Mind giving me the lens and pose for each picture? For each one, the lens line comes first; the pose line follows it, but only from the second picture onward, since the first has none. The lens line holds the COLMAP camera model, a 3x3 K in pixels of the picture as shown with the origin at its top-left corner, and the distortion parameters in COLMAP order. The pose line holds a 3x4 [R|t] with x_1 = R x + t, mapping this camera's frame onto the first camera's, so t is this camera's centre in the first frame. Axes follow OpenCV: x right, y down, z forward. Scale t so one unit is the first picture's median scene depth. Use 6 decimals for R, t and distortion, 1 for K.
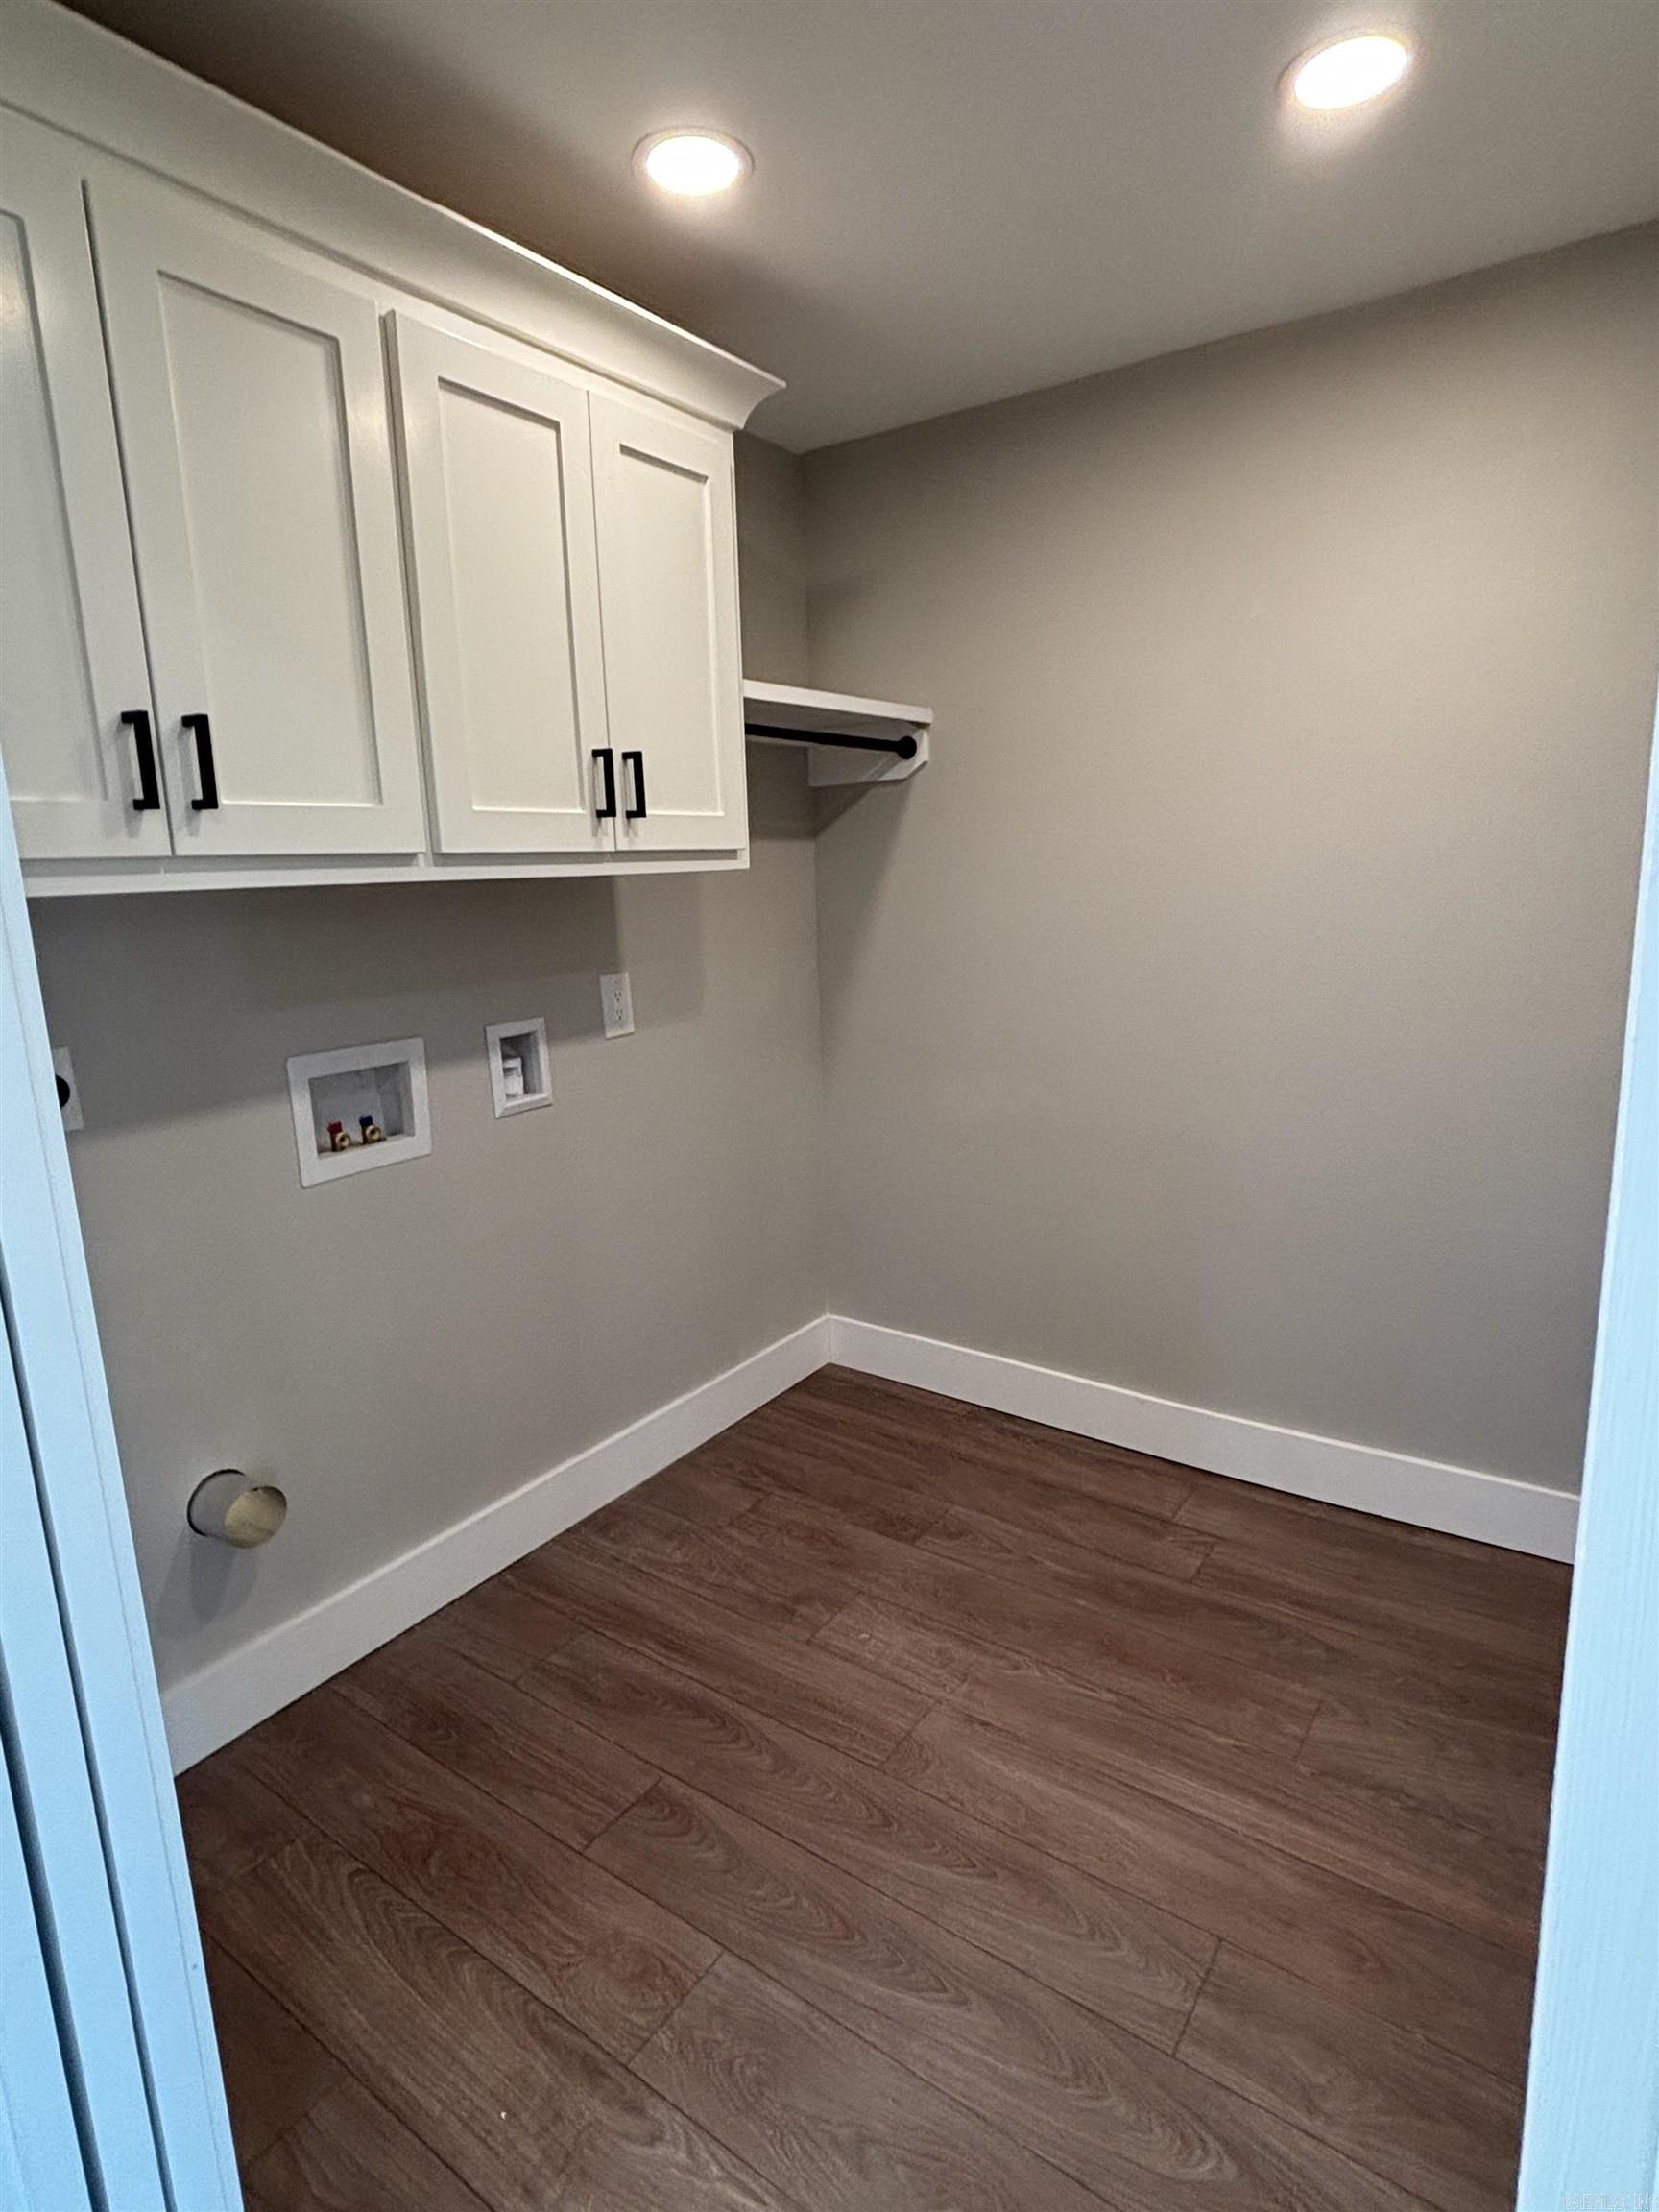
lens RADIAL K [[1156.3, 0, 836.2], [0, 1156.3, 1103.6], [0, 0, 1]] dist [0.004725, 0.001892]
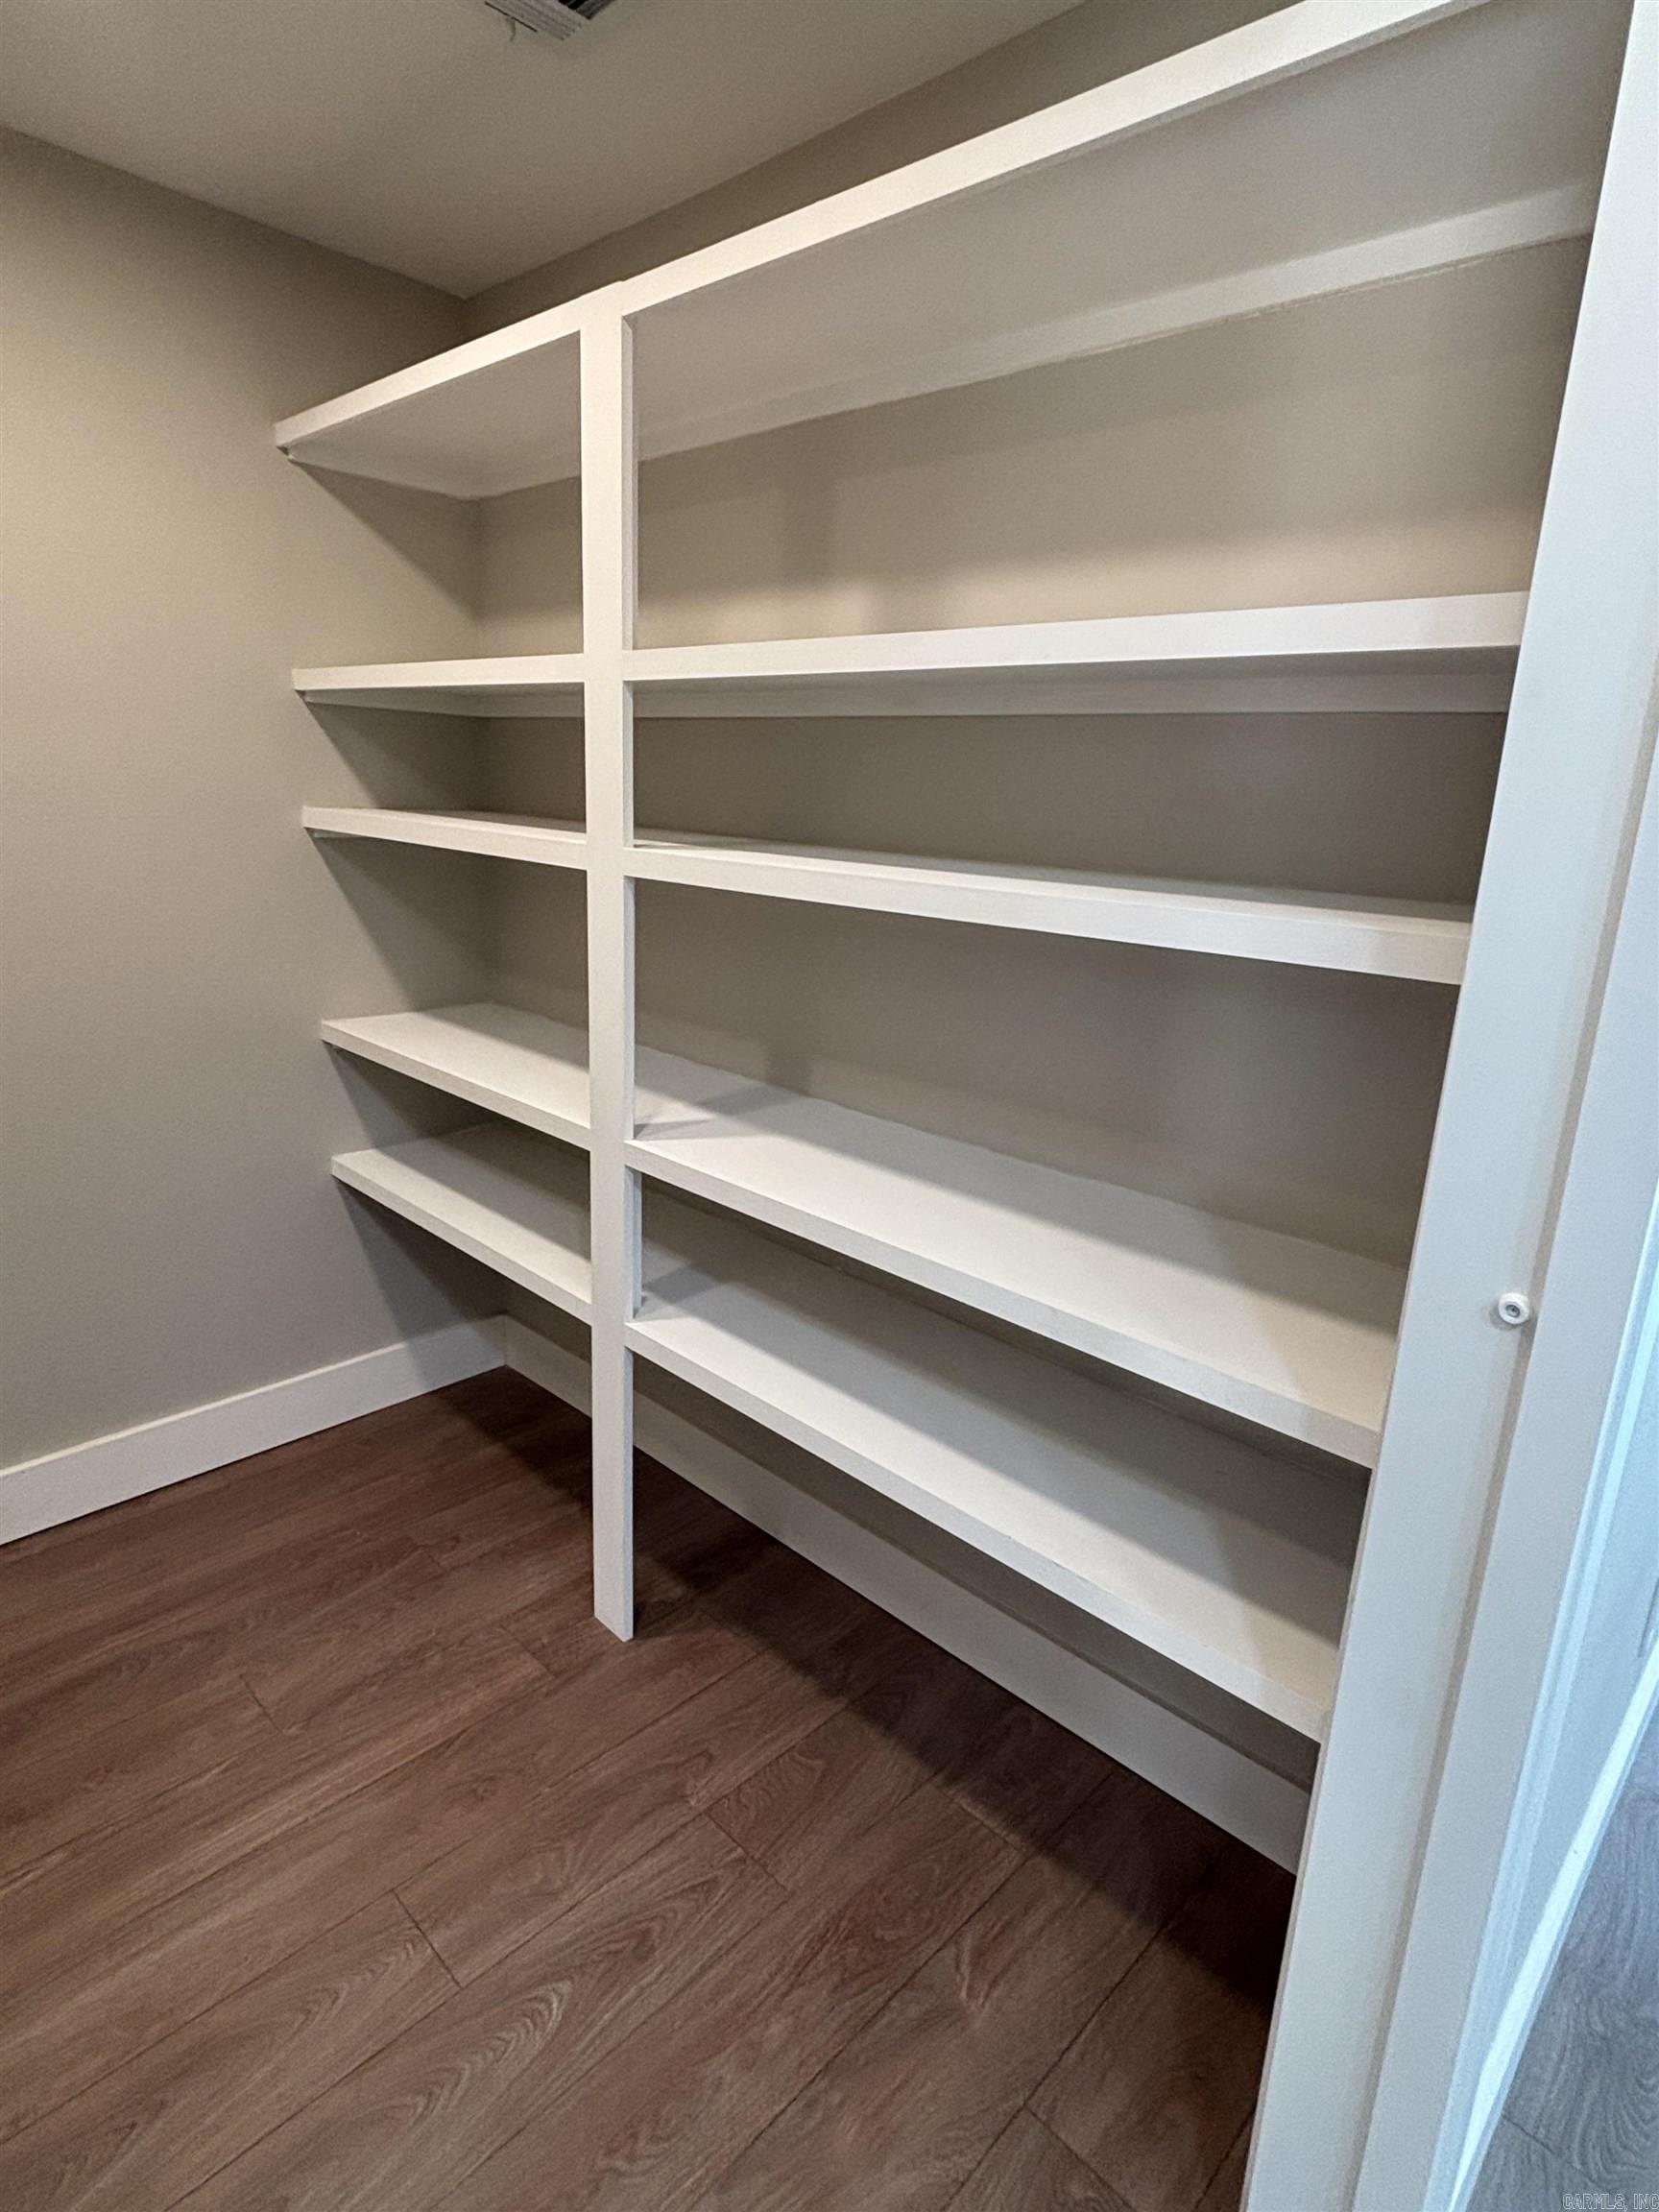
lens RADIAL K [[1156.3, 0, 842.8], [0, 1156.3, 1106.5], [0, 0, 1]] dist [0.004725, 0.001892]
pose [[0.154179, -0.204293, 0.966692, -0.410781], [0.135882, 0.973478, 0.184055, -0.072188], [-0.978655, 0.102979, 0.177850, 0.335367]]
